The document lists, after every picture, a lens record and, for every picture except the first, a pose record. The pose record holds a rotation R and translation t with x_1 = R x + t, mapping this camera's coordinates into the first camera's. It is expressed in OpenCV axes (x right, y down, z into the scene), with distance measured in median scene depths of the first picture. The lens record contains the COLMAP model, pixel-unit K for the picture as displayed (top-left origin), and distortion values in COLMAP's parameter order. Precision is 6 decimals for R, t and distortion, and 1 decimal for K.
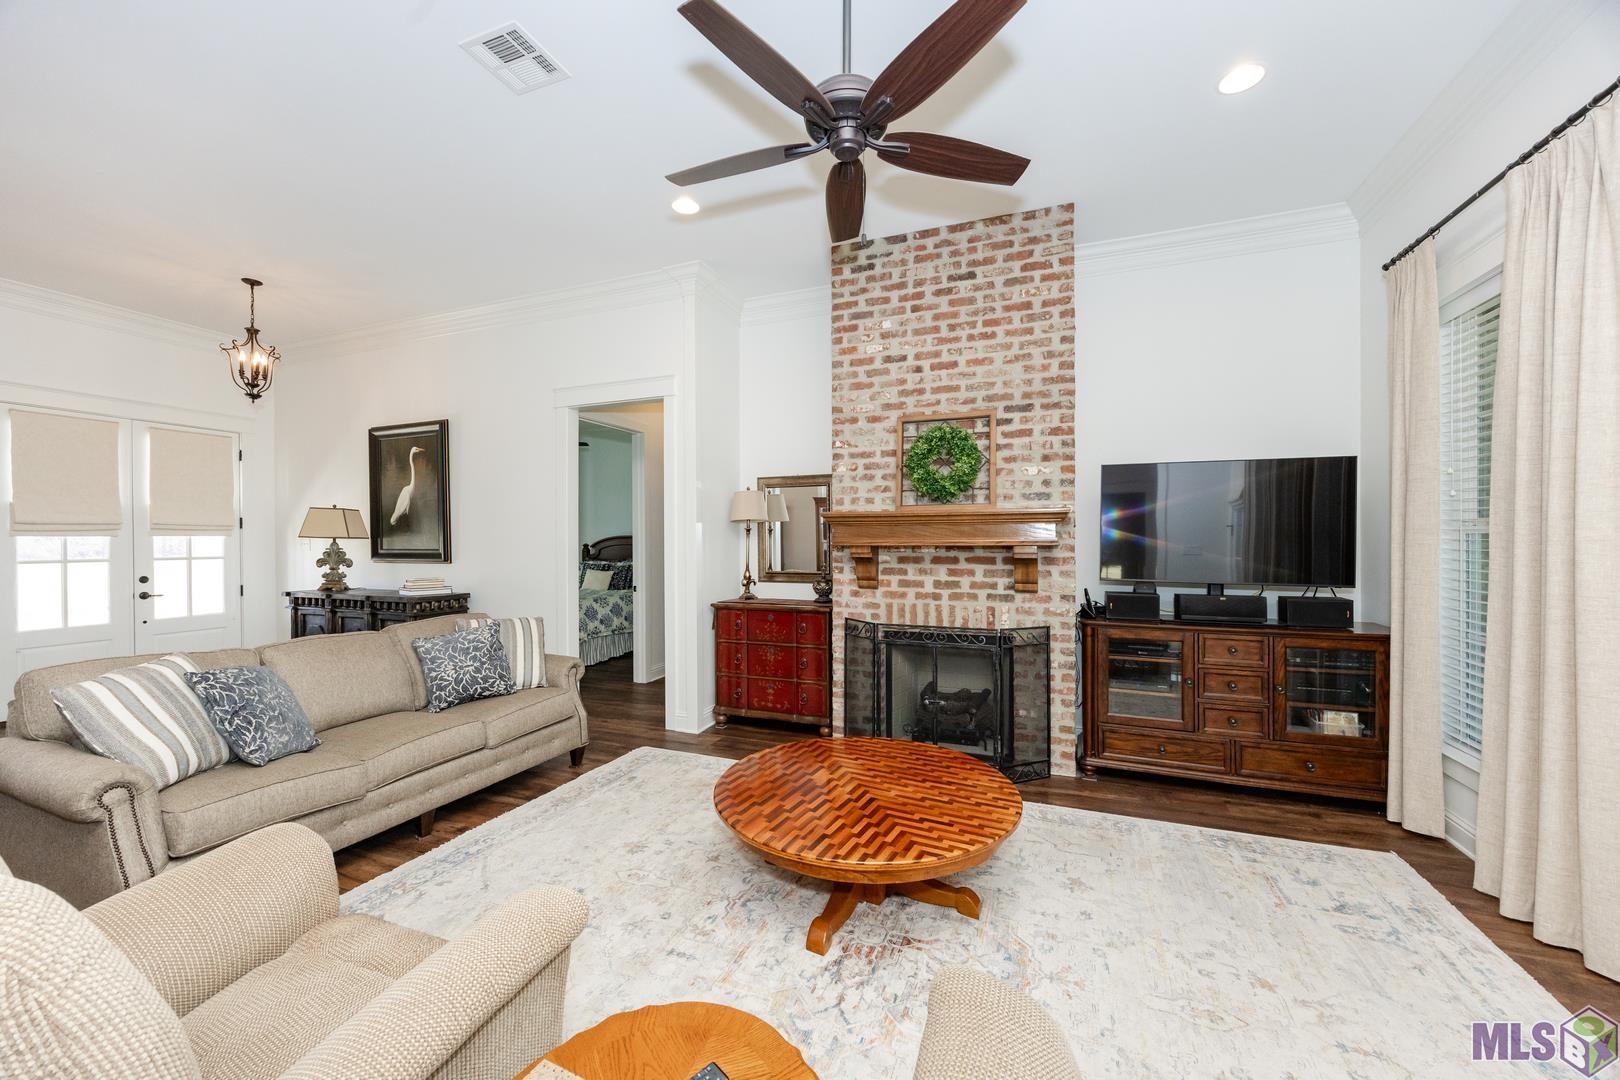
lens RADIAL K [[627.4, 0, 823.3], [0, 627.4, 543.0], [0, 0, 1]] dist [-0.006384, -0.000299]
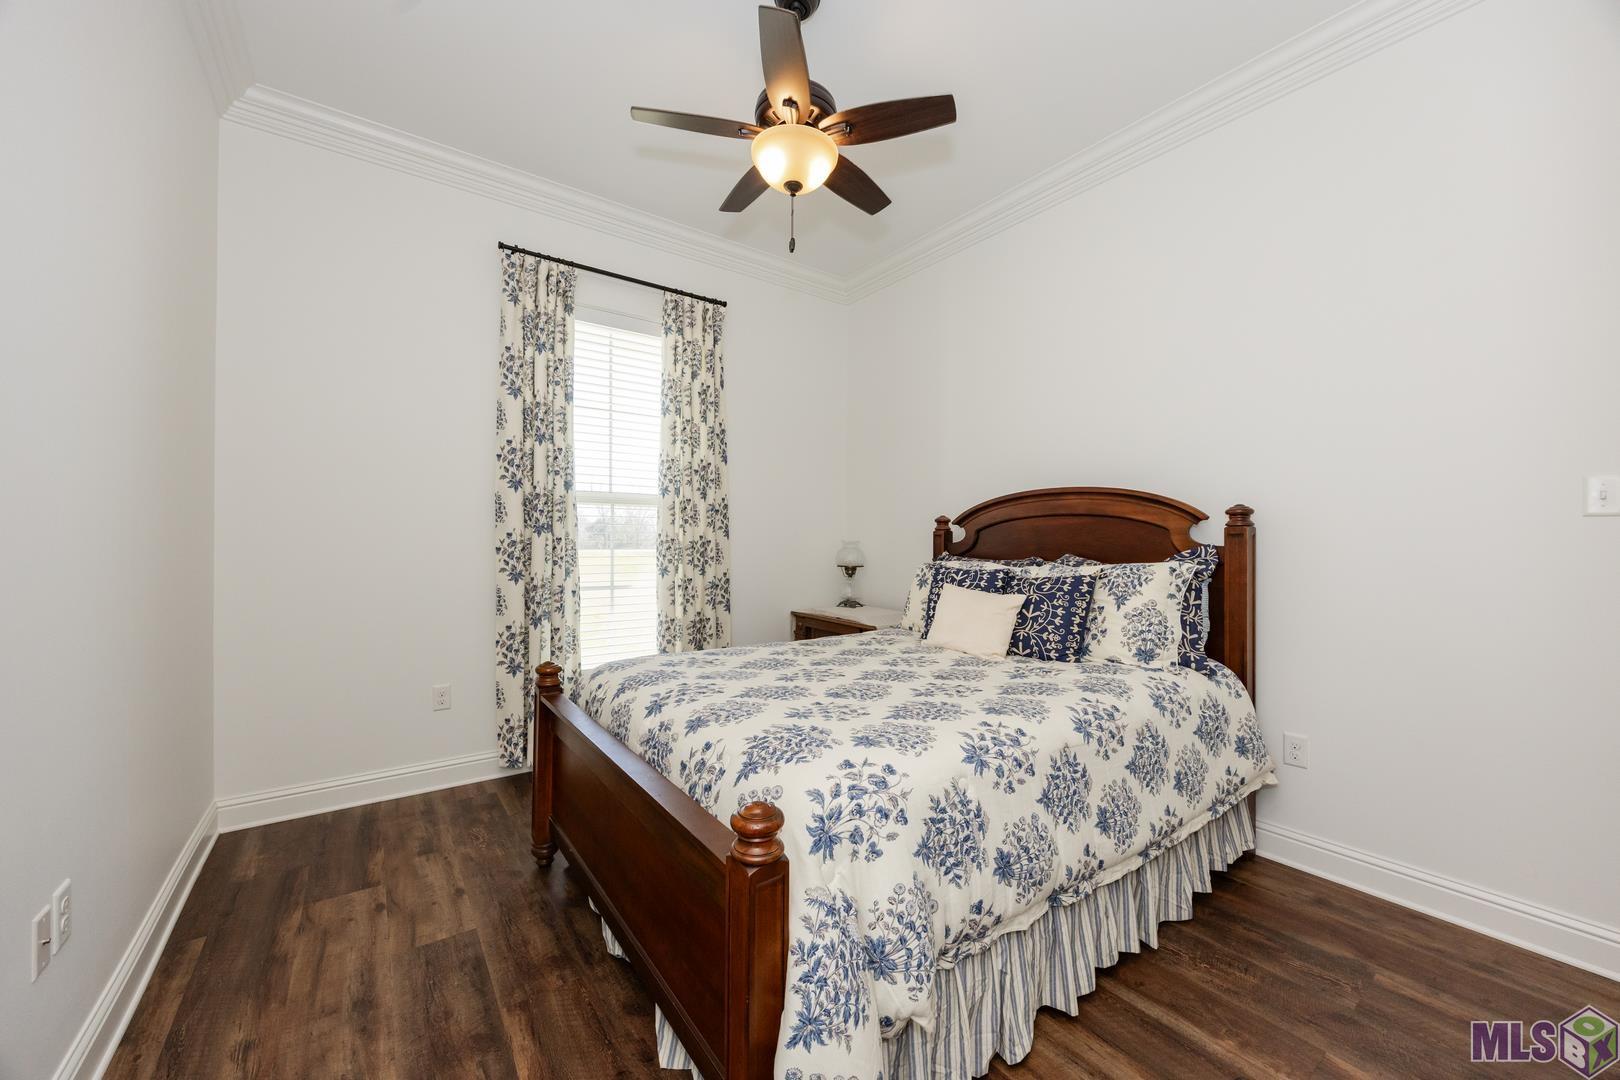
lens RADIAL K [[627.4, 0, 809.5], [0, 627.4, 537.0], [0, 0, 1]] dist [-0.006384, -0.000299]
pose [[0.834630, 0.001010, -0.550810, -0.249493], [-0.005631, 0.999962, -0.006698, 0.018550], [0.550782, 0.008692, 0.834604, 0.673619]]
